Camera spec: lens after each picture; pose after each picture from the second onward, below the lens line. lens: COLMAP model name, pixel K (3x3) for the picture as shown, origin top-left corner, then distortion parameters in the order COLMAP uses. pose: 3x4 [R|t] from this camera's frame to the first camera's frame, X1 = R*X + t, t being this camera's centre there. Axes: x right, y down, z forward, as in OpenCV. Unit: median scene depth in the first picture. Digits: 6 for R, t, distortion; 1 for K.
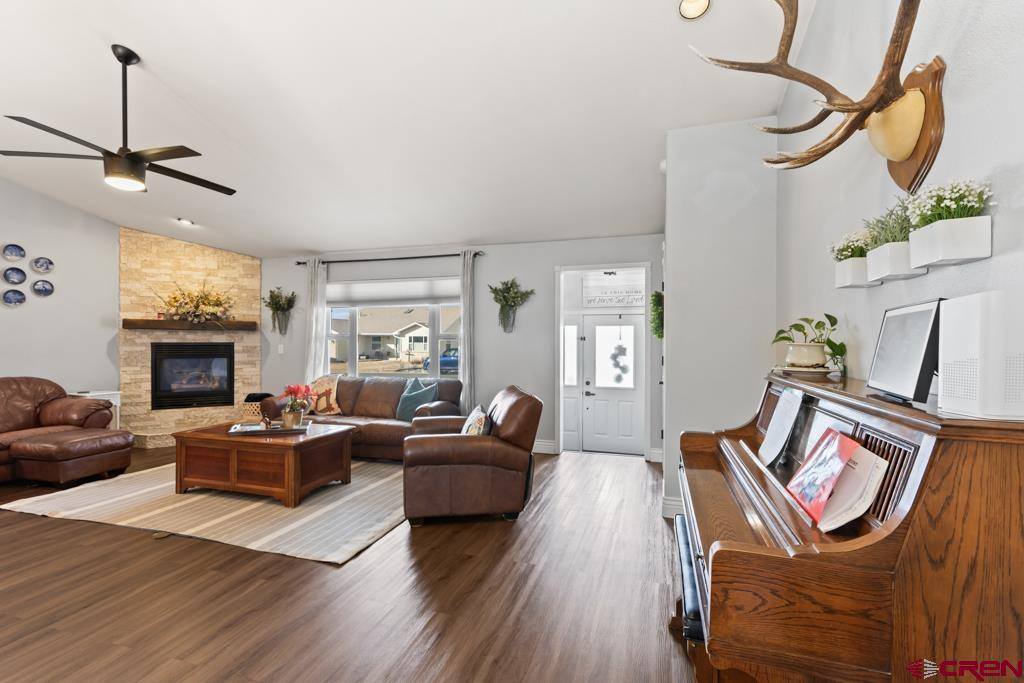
lens RADIAL K [[468.3, 0, 523.1], [0, 468.3, 340.0], [0, 0, 1]] dist [0.003725, 0.000432]
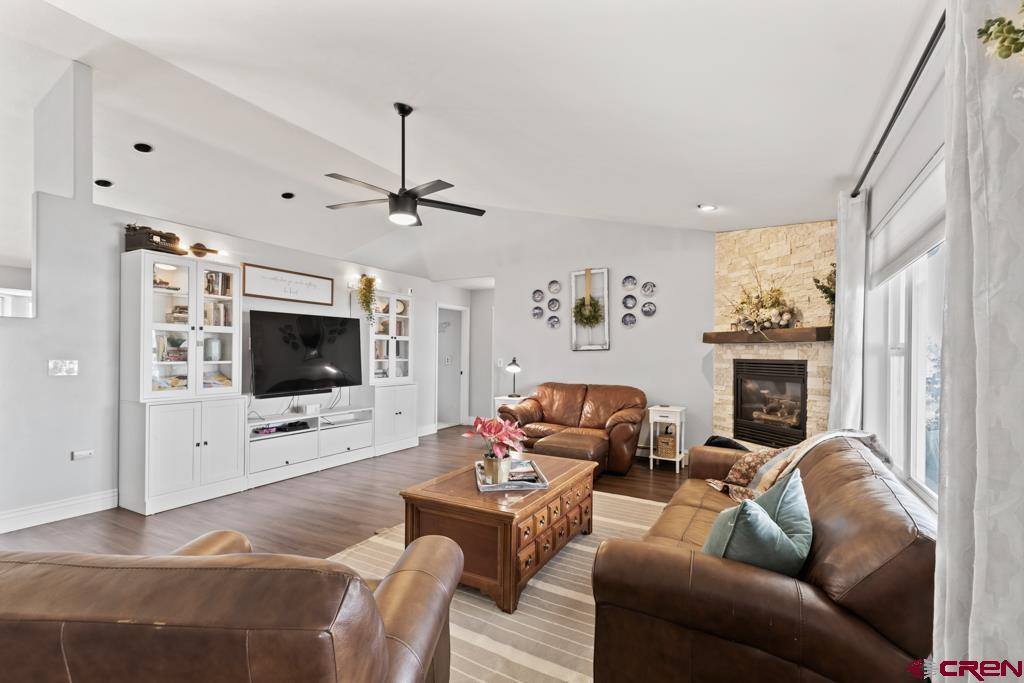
lens RADIAL K [[468.3, 0, 494.5], [0, 468.3, 359.9], [0, 0, 1]] dist [0.003725, 0.000432]
pose [[-0.220988, 0.006986, -0.975251, 0.131114], [-0.008277, 0.999925, 0.009039, 0.002919], [0.975241, 0.010069, -0.220914, 0.779857]]
